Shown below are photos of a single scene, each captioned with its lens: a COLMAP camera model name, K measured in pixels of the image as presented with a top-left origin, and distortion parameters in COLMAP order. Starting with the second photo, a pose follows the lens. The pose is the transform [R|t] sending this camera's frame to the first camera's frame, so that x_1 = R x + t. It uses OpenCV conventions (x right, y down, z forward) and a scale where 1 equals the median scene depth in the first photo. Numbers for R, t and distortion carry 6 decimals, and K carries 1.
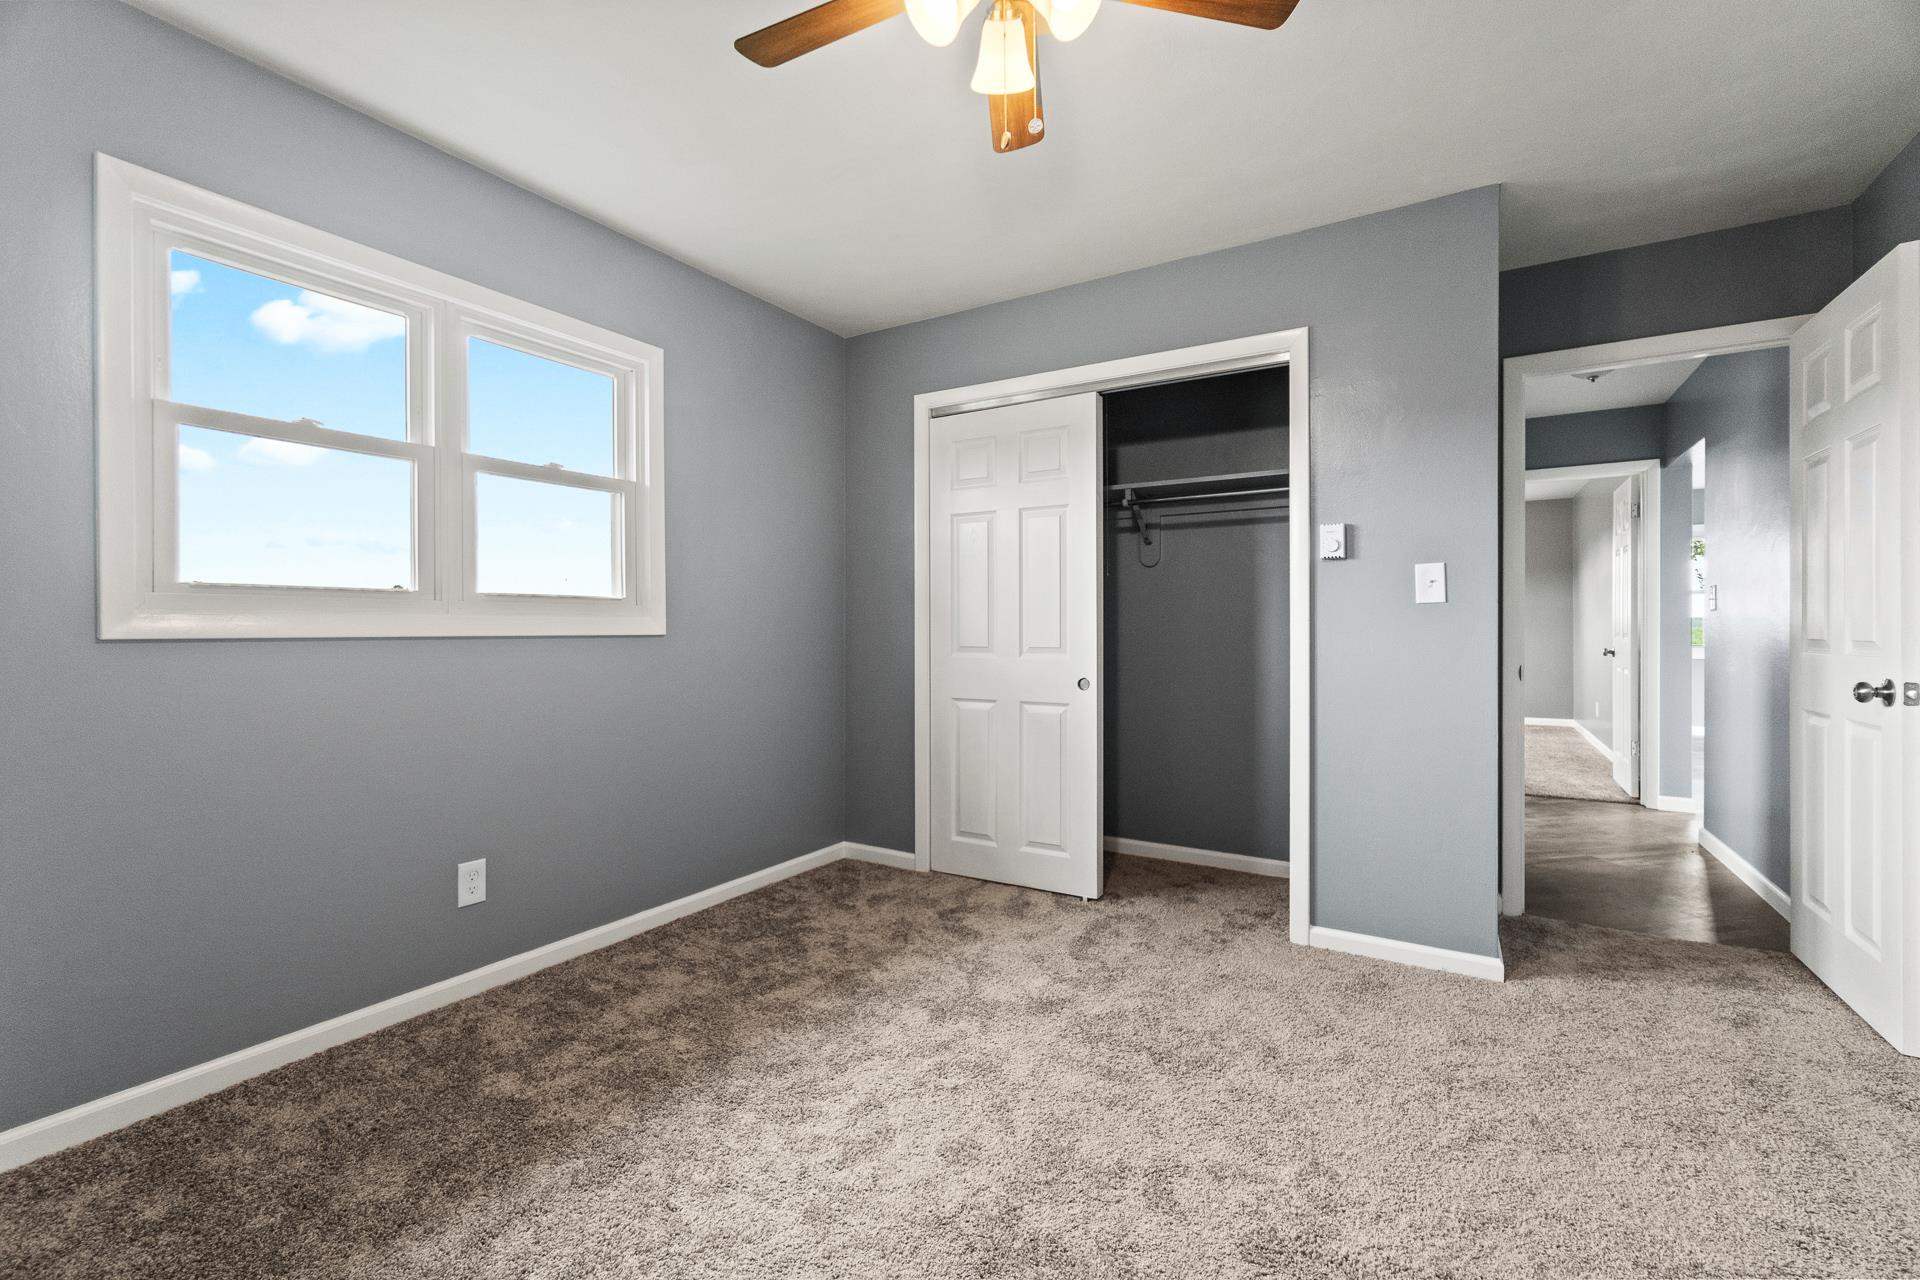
lens RADIAL K [[828.7, 0, 951.4], [0, 828.7, 633.6], [0, 0, 1]] dist [-0.002752, 0.001572]
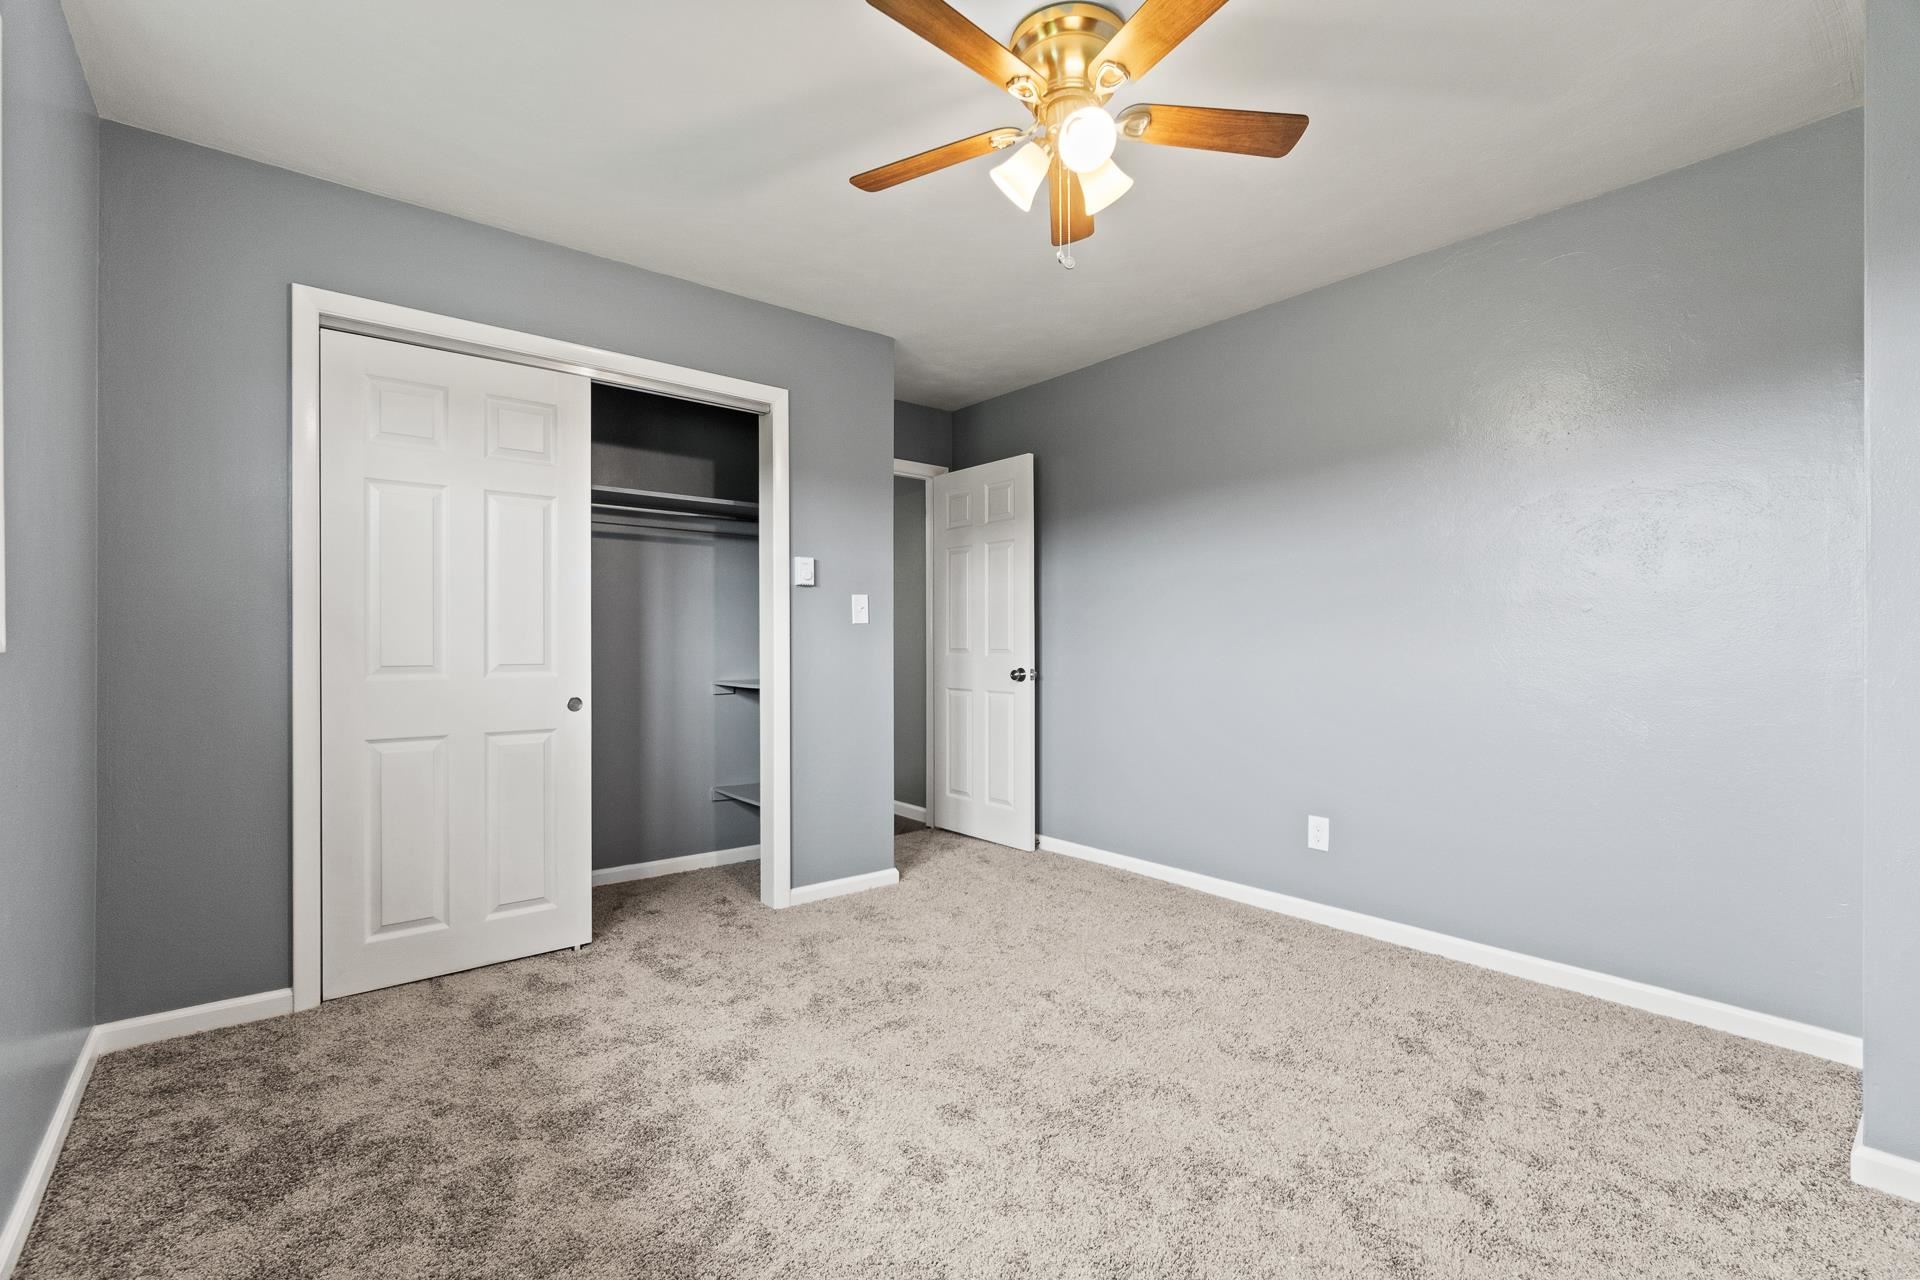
lens RADIAL K [[828.7, 0, 943.0], [0, 828.7, 641.3], [0, 0, 1]] dist [-0.002752, 0.001572]
pose [[0.334481, 0.002211, 0.942400, -0.607799], [0.002031, 0.999993, -0.003067, -0.003042], [-0.942400, 0.002940, 0.334475, 0.375771]]
